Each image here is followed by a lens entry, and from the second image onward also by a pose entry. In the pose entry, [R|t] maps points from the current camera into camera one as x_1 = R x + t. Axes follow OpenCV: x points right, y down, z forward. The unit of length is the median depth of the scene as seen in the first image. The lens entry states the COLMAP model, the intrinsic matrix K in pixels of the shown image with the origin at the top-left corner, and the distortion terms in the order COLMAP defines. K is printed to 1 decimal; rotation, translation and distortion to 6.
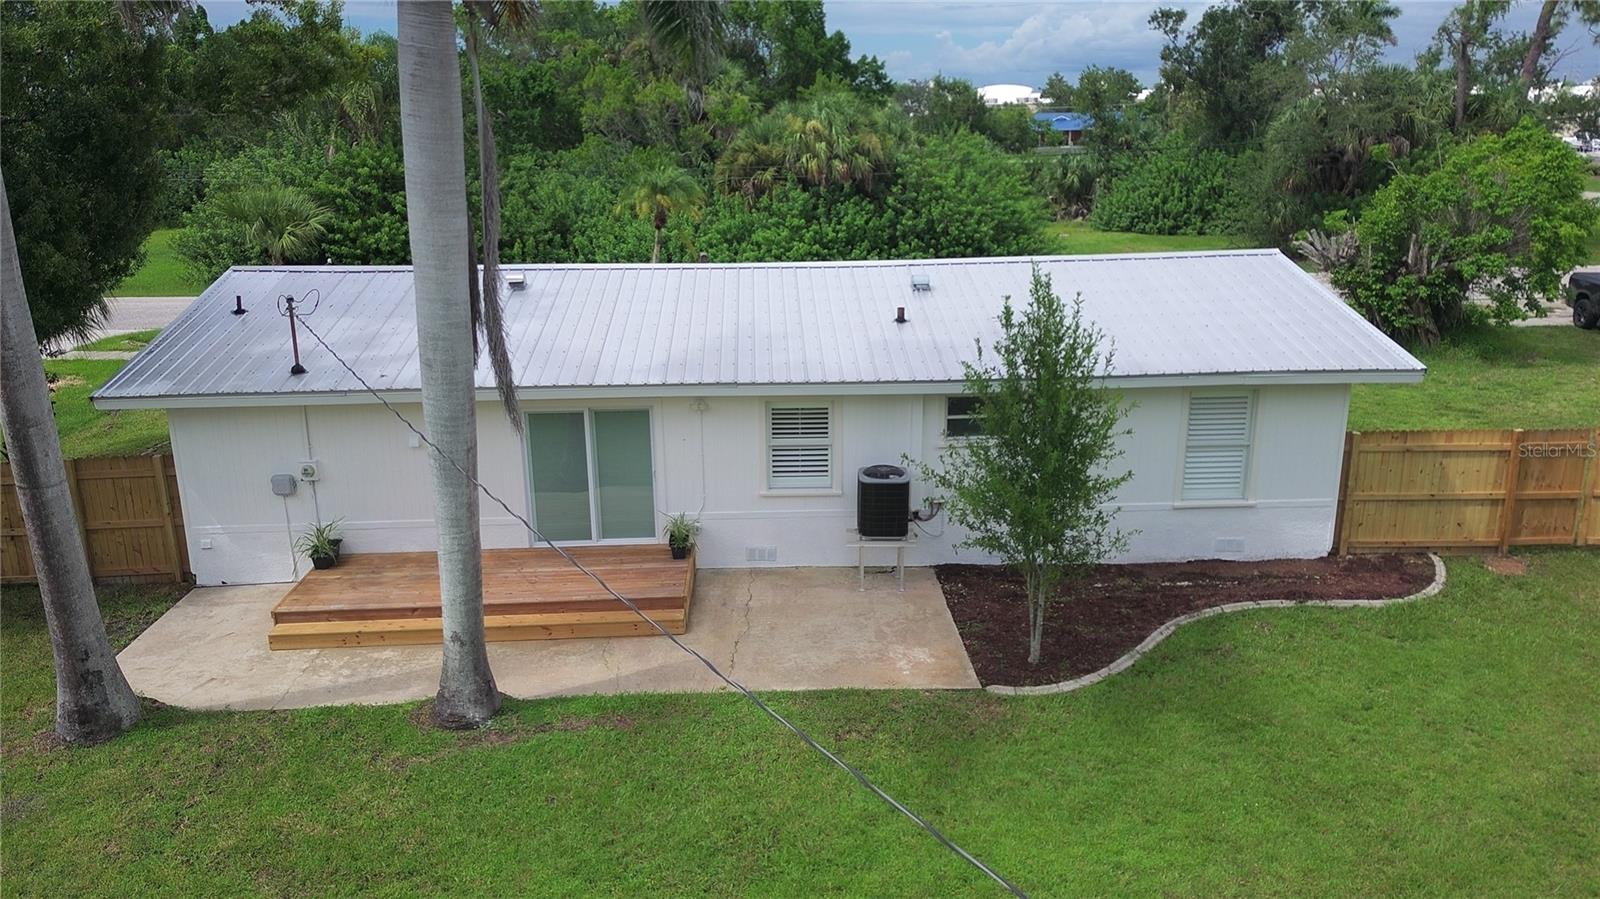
lens RADIAL K [[1188.9, 0, 800.0], [0, 1188.9, 449.5], [0, 0, 1]] dist [0.074065, -0.067838]
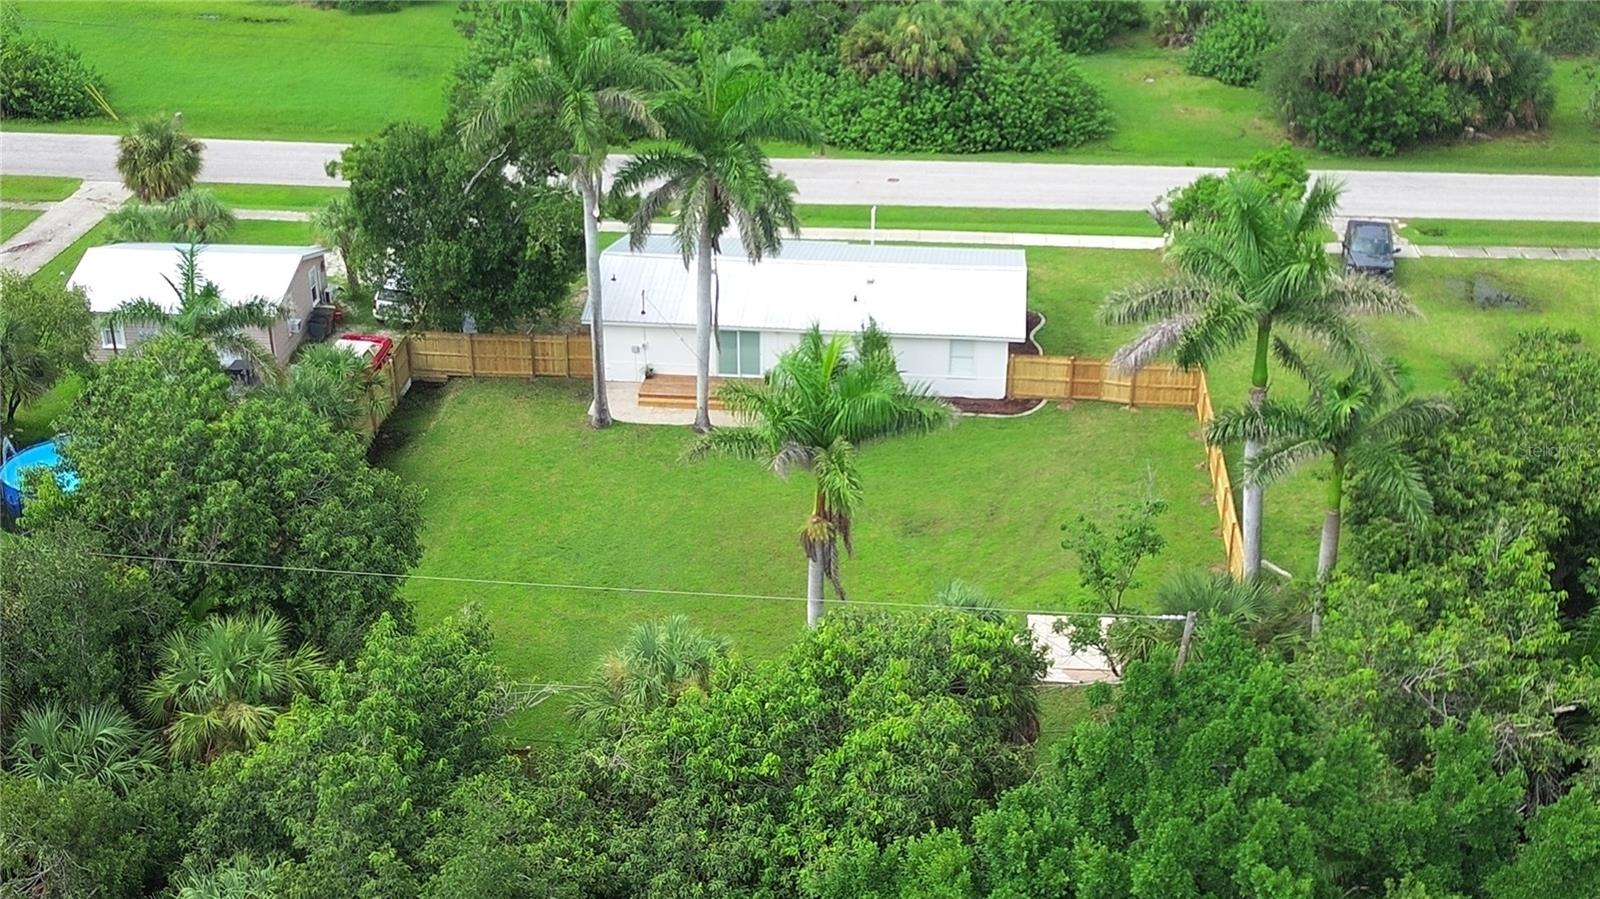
lens RADIAL K [[1885.4, 0, 800.0], [0, 1885.4, 449.5], [0, 0, 1]] dist [0.169883, -0.735243]
pose [[0.989601, 0.074756, -0.122890, 0.542620], [-0.050838, 0.980976, 0.187355, -0.605835], [0.134558, -0.179159, 0.974575, -3.425708]]
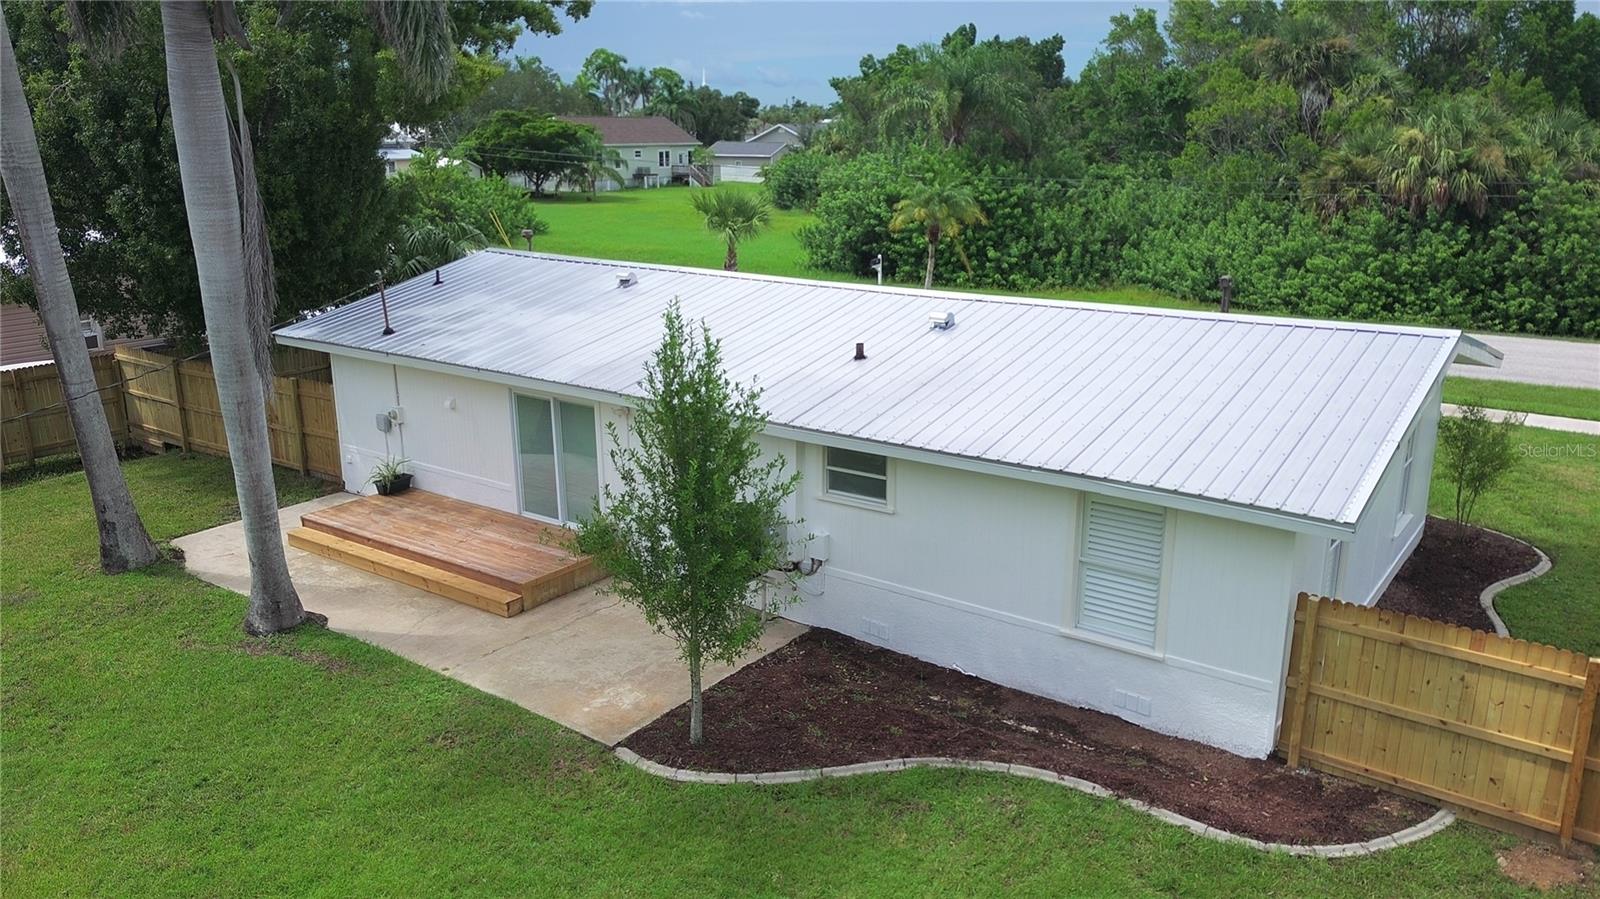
lens RADIAL K [[1188.9, 0, 800.0], [0, 1188.9, 449.5], [0, 0, 1]] dist [0.074065, -0.067838]
pose [[0.783897, 0.173864, -0.596051, 0.645224], [-0.175551, 0.982886, 0.055825, -0.087380], [0.595557, 0.060877, 0.801003, 0.266977]]
